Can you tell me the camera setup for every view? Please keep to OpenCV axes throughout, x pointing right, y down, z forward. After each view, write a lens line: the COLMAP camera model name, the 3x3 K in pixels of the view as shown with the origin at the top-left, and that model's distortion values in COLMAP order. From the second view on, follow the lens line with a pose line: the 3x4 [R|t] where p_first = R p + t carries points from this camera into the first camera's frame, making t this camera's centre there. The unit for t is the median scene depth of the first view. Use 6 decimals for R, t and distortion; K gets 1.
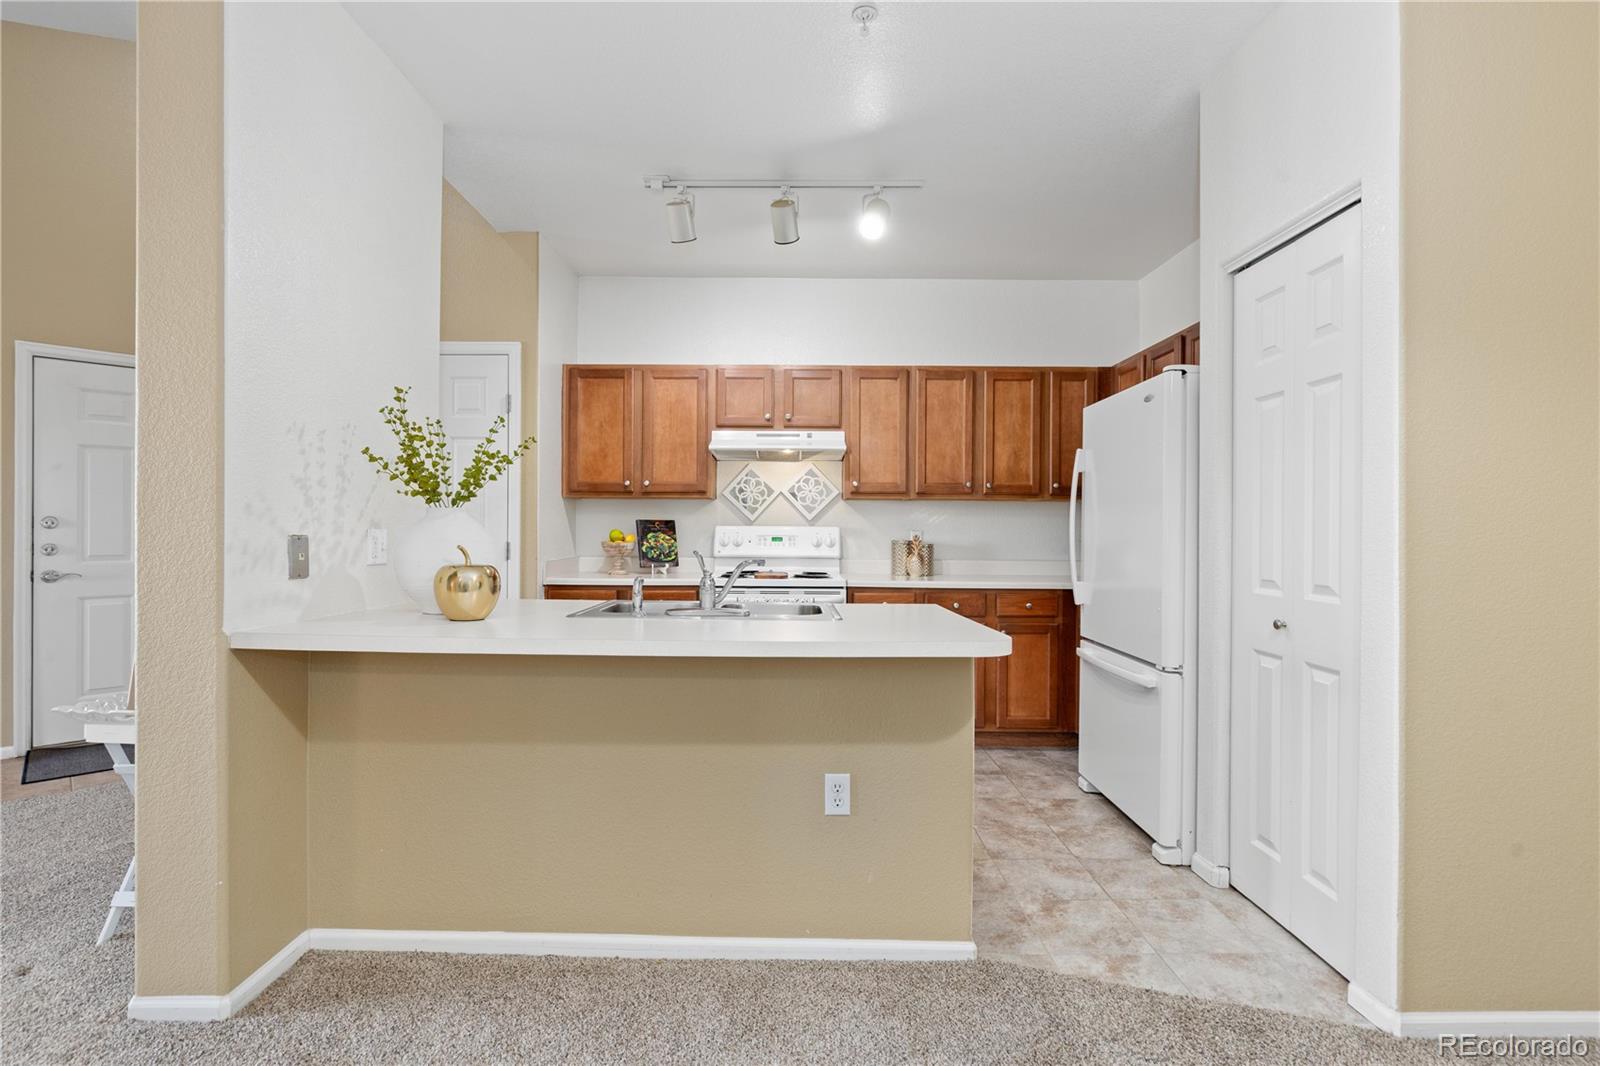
lens RADIAL K [[754.1, 0, 792.1], [0, 754.1, 528.3], [0, 0, 1]] dist [-0.000387, -0.001287]
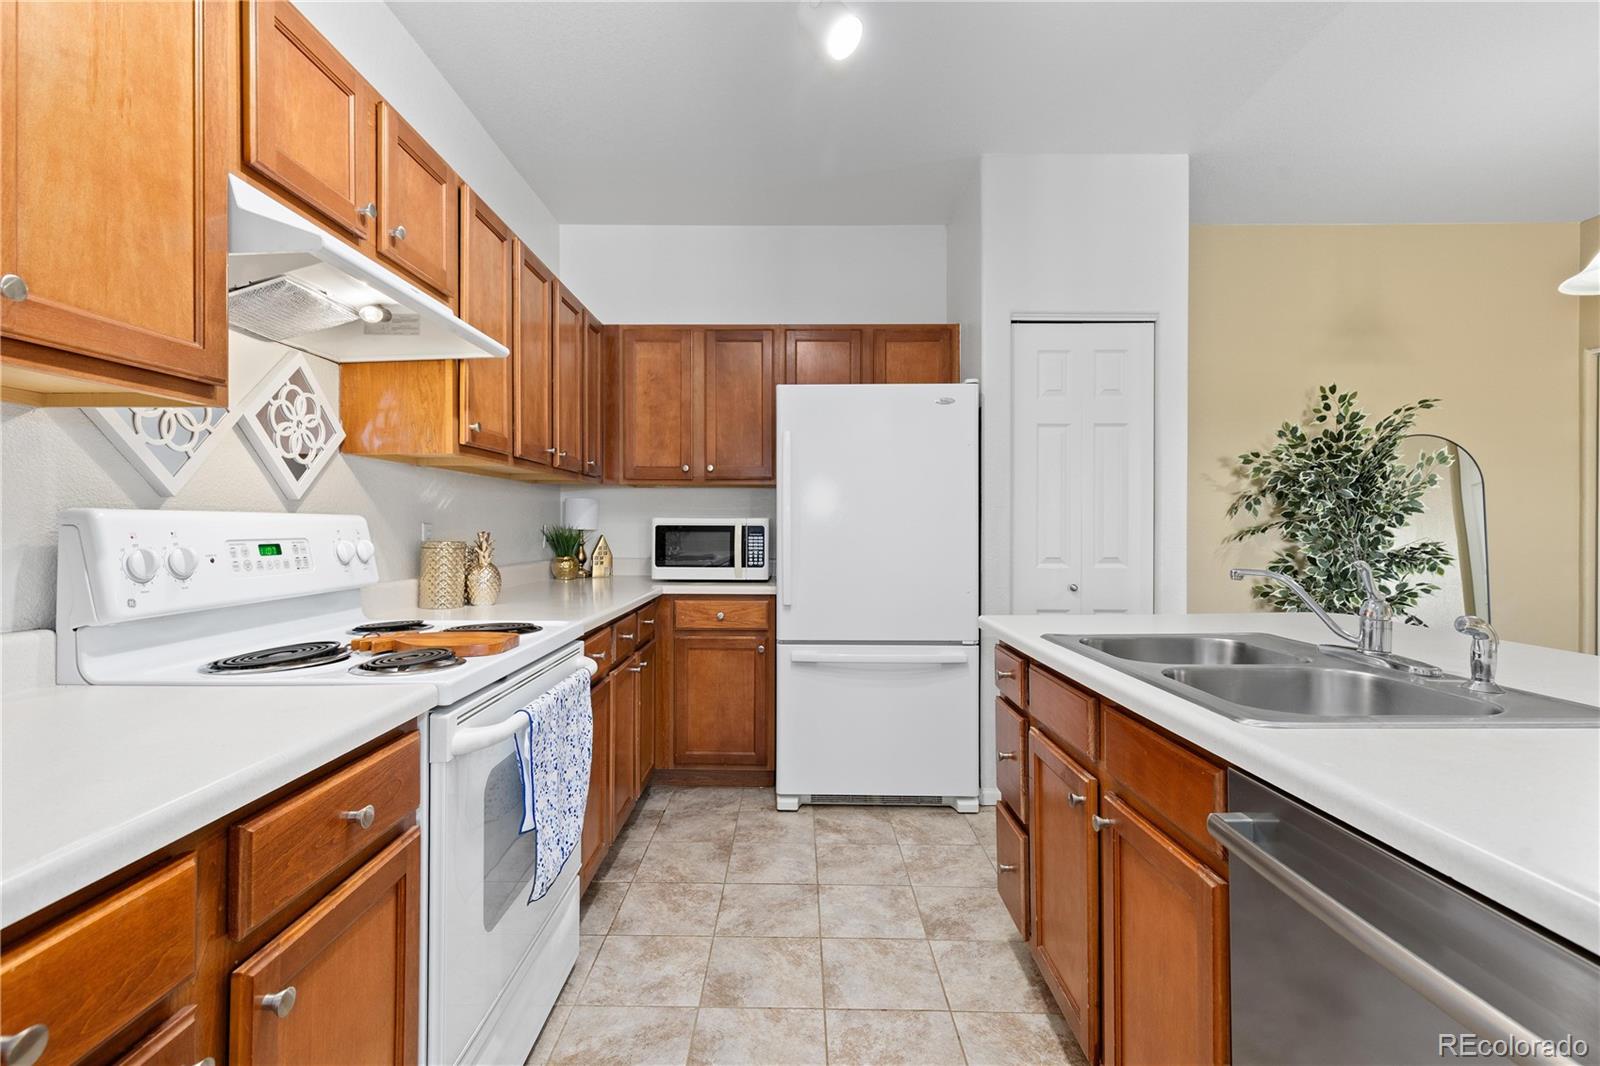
lens RADIAL K [[726.0, 0, 788.9], [0, 726.0, 524.8], [0, 0, 1]] dist [0.006733, -0.001617]
pose [[0.007465, -0.007217, 0.999946, -0.483857], [-0.002403, 0.999971, 0.007235, -0.000044], [-0.999969, -0.002457, 0.007447, 1.007437]]
